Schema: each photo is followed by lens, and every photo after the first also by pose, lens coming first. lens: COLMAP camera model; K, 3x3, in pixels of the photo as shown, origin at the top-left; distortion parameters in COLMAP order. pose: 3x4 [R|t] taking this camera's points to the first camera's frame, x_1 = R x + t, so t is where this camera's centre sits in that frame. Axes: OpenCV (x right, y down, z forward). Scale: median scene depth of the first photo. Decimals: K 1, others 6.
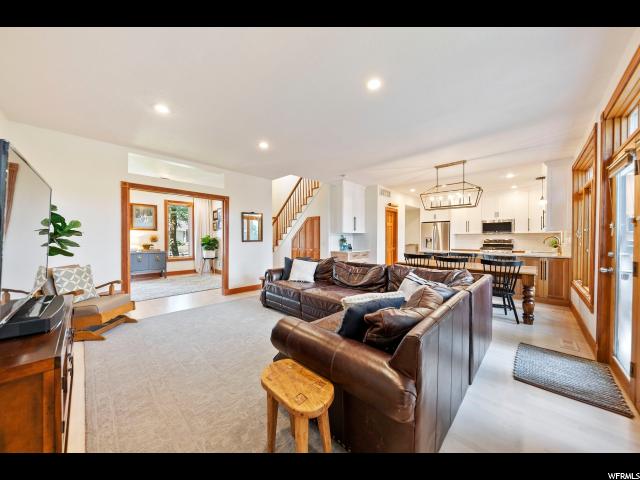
lens RADIAL K [[215.7, 0, 322.7], [0, 215.7, 239.6], [0, 0, 1]] dist [0.000891, -0.000082]
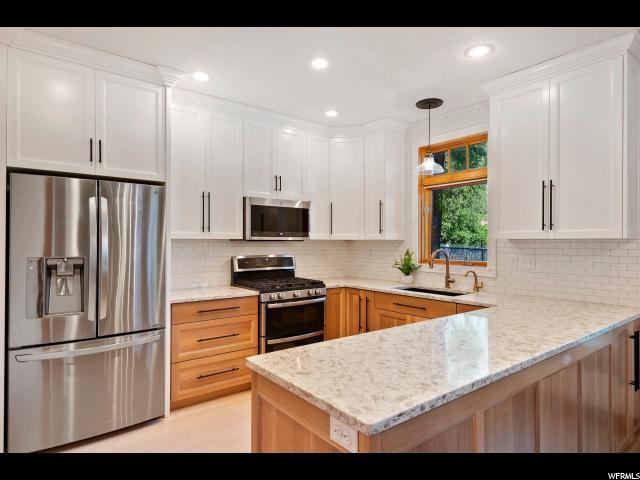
lens RADIAL K [[378.8, 0, 320.0], [0, 378.8, 240.0], [0, 0, 1]] dist [-0.000059, 0.000015]
pose [[0.176590, 0.002700, 0.984281, 0.252055], [0.009454, 0.999945, -0.004439, -0.026829], [-0.984239, 0.010090, 0.176554, 0.868718]]
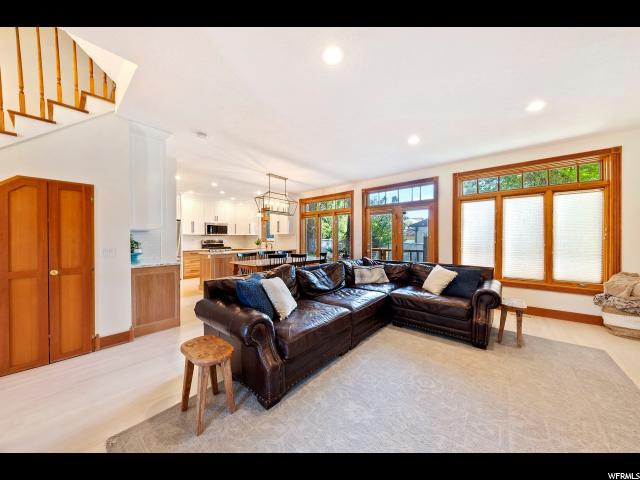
lens RADIAL K [[215.7, 0, 322.7], [0, 215.7, 239.6], [0, 0, 1]] dist [0.000891, -0.000082]
pose [[-0.057703, -0.005483, 0.998319, -0.387011], [0.010510, 0.999926, 0.006099, -0.004753], [-0.998278, 0.010844, -0.057641, 0.524655]]
